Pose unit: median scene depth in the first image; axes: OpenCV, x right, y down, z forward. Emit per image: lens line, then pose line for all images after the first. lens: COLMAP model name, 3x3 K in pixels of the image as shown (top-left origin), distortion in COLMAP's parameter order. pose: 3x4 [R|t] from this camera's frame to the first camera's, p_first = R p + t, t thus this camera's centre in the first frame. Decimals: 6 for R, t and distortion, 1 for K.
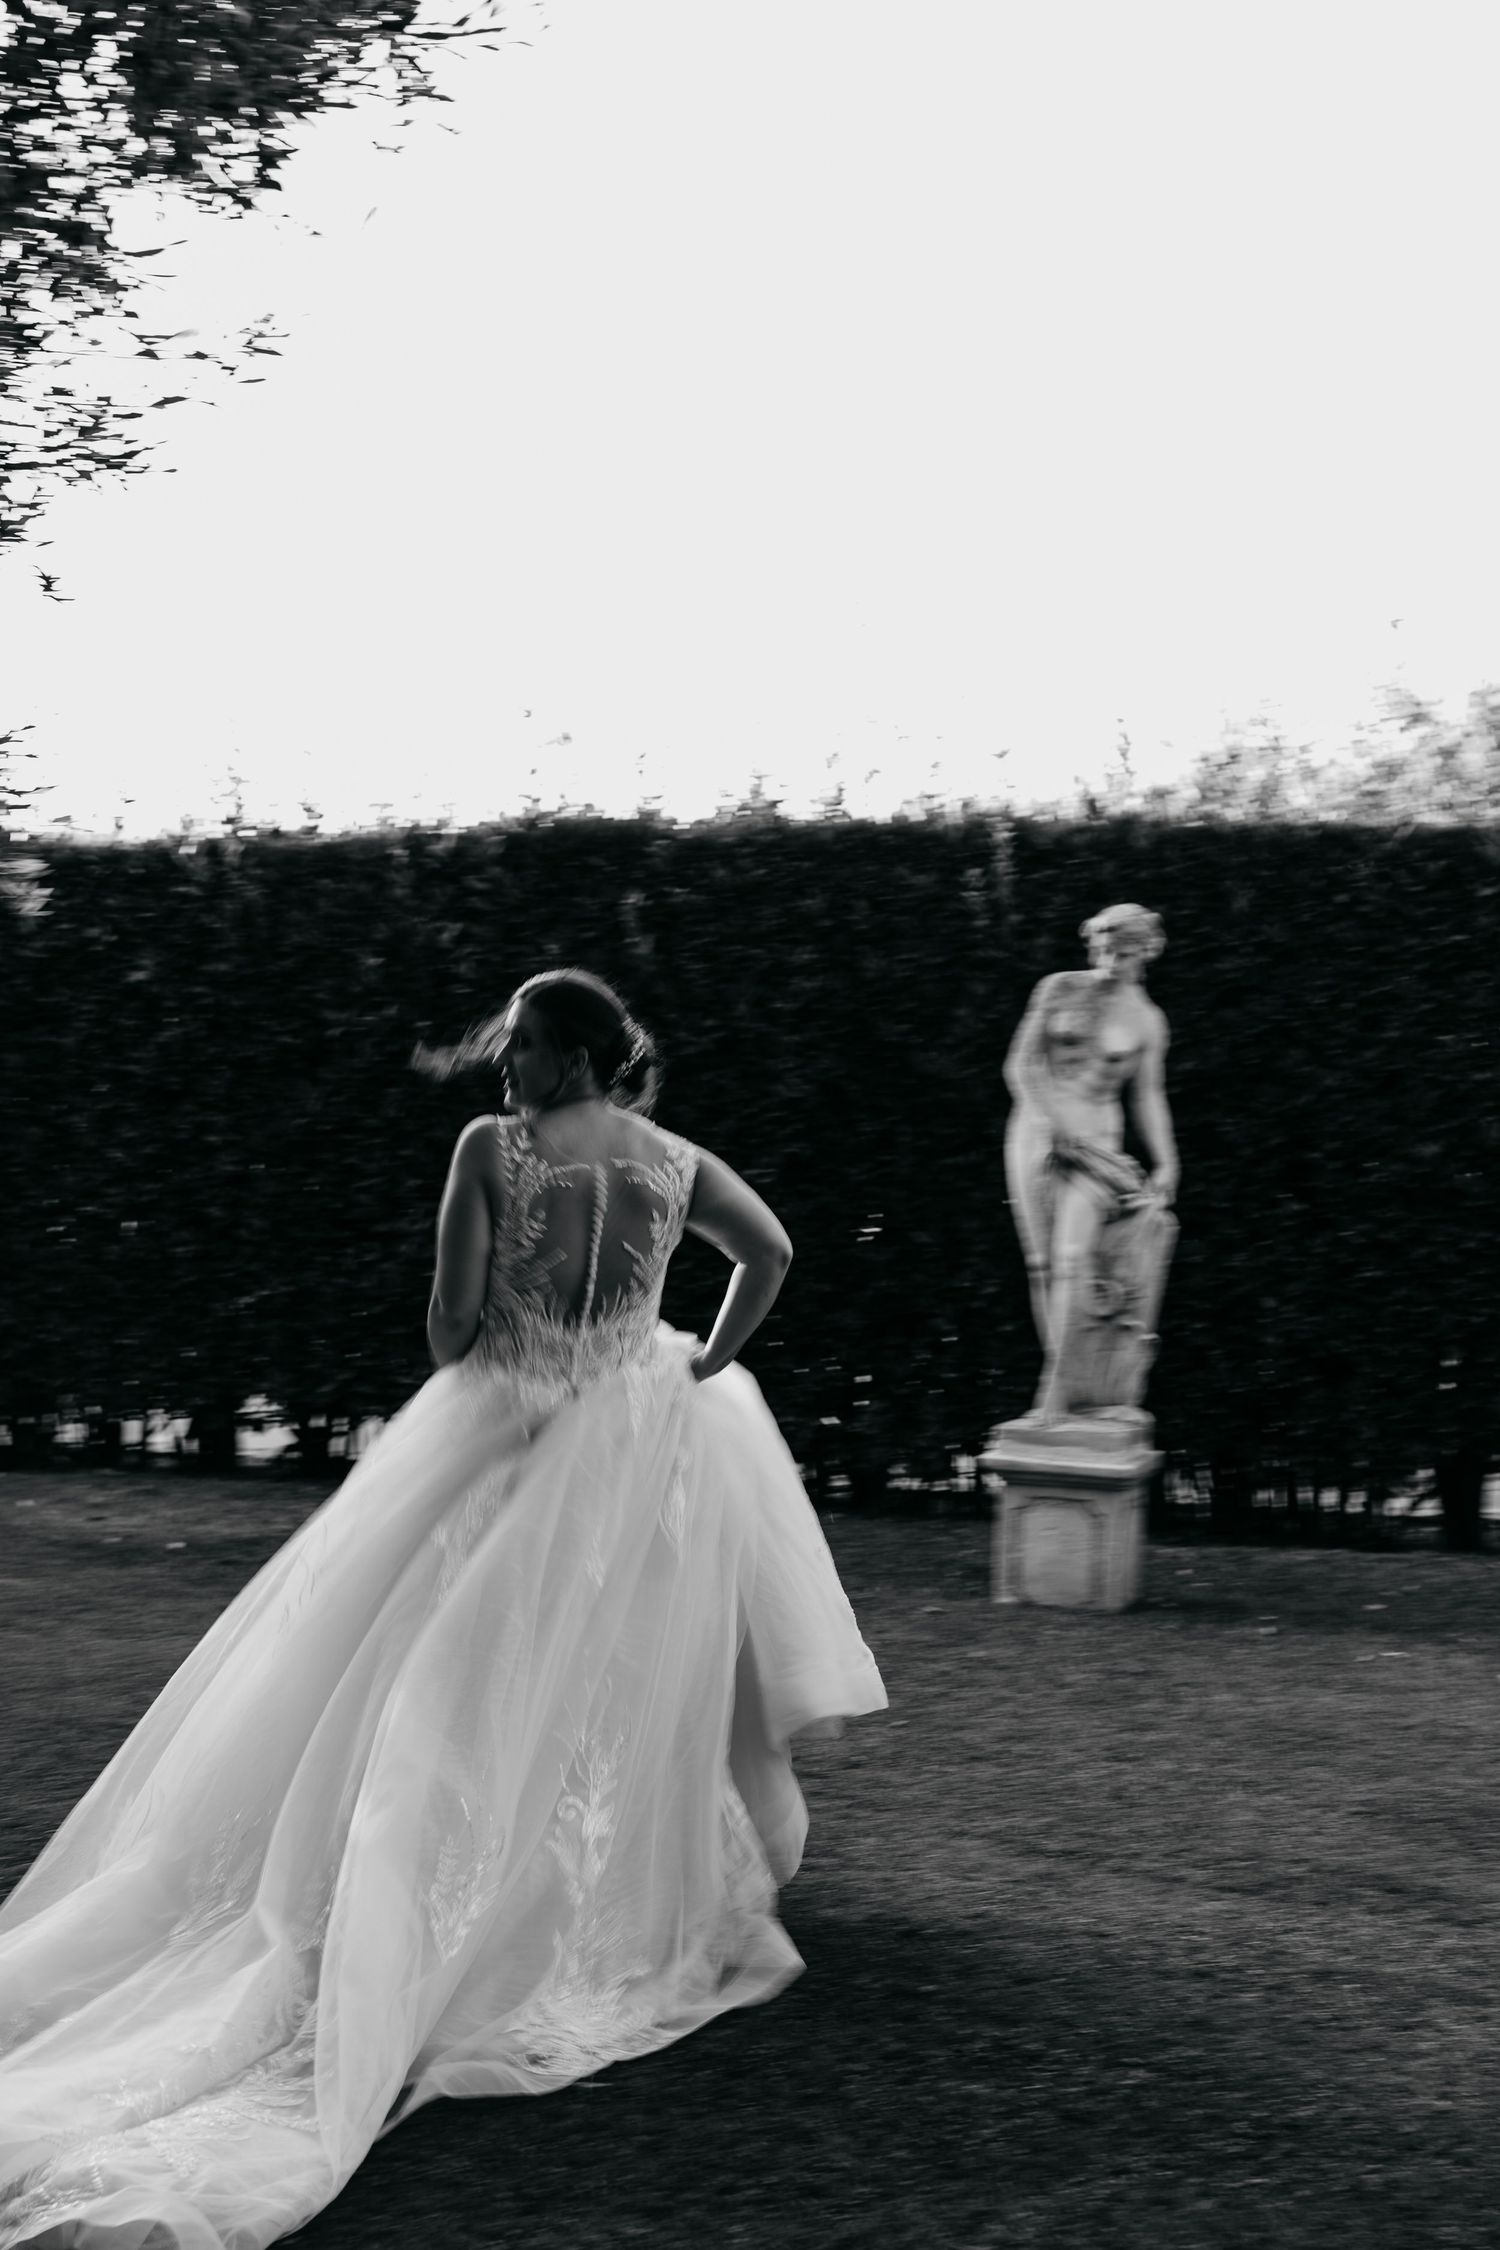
lens RADIAL K [[3200.6, 0, 755.6], [0, 3200.6, 1128.5], [0, 0, 1]] dist [0.021680, 0.000000]
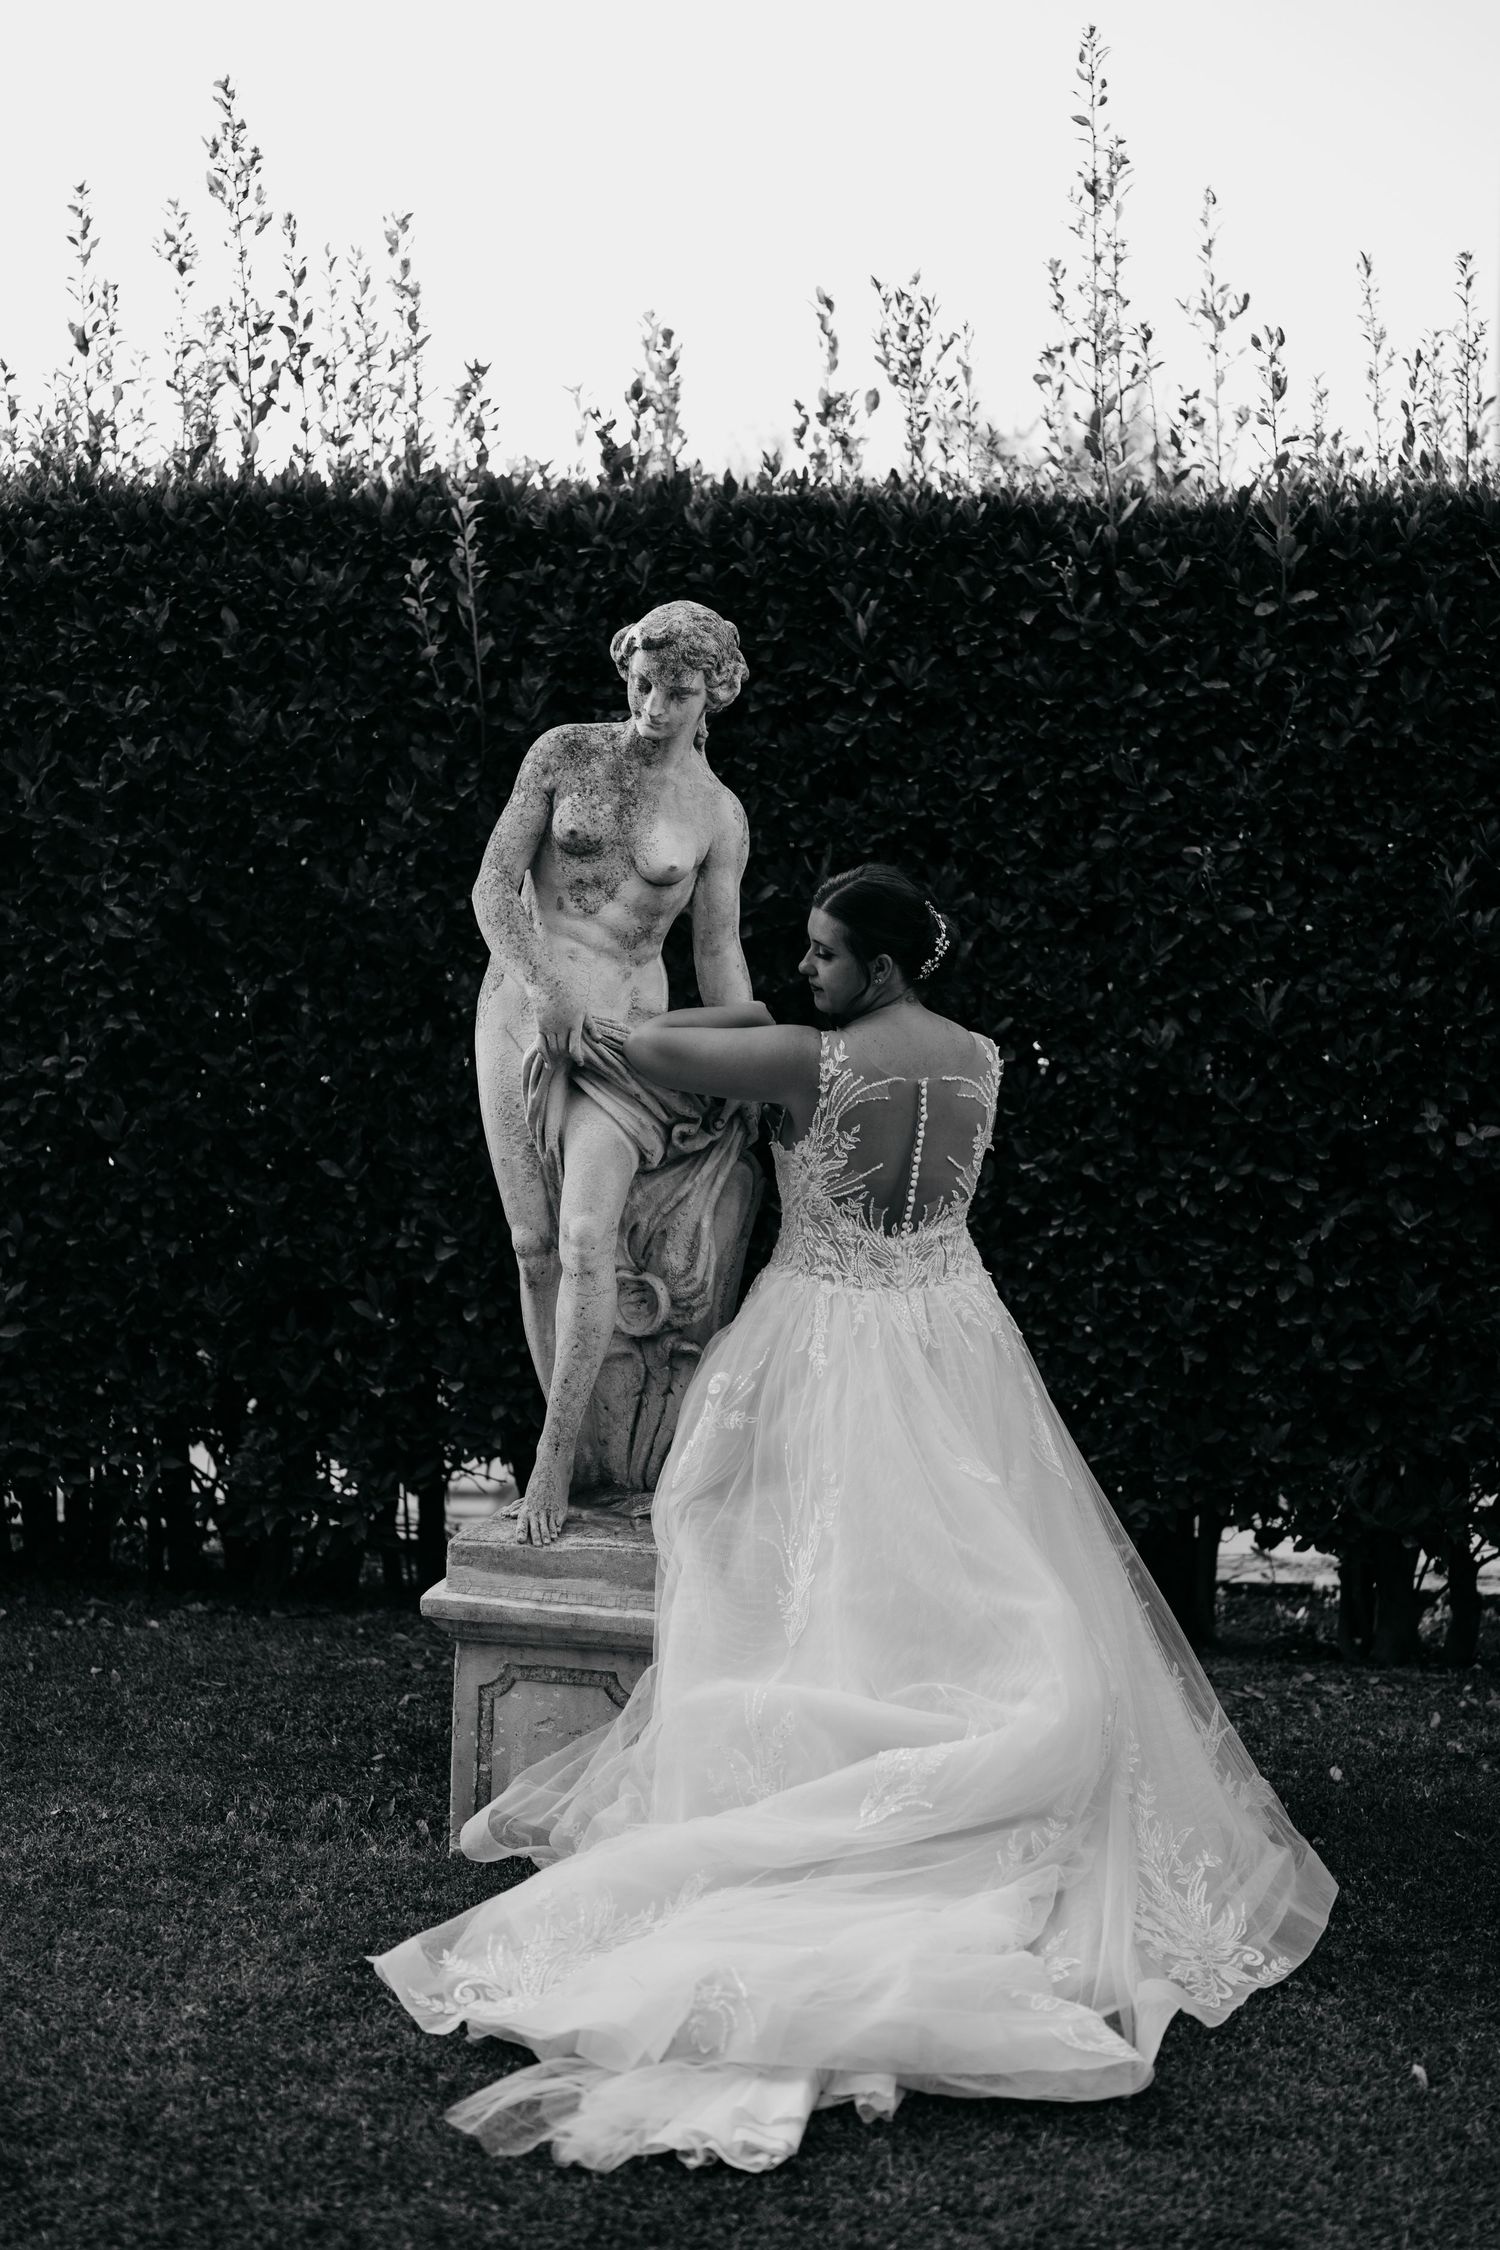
lens RADIAL K [[3200.6, 0, 758.6], [0, 3200.6, 1122.7], [0, 0, 1]] dist [0.021680, 0.000000]
pose [[0.986748, -0.003457, 0.162225, 0.034884], [-0.005462, 0.998499, 0.054501, -0.009285], [-0.162170, -0.054665, 0.985248, 0.409241]]
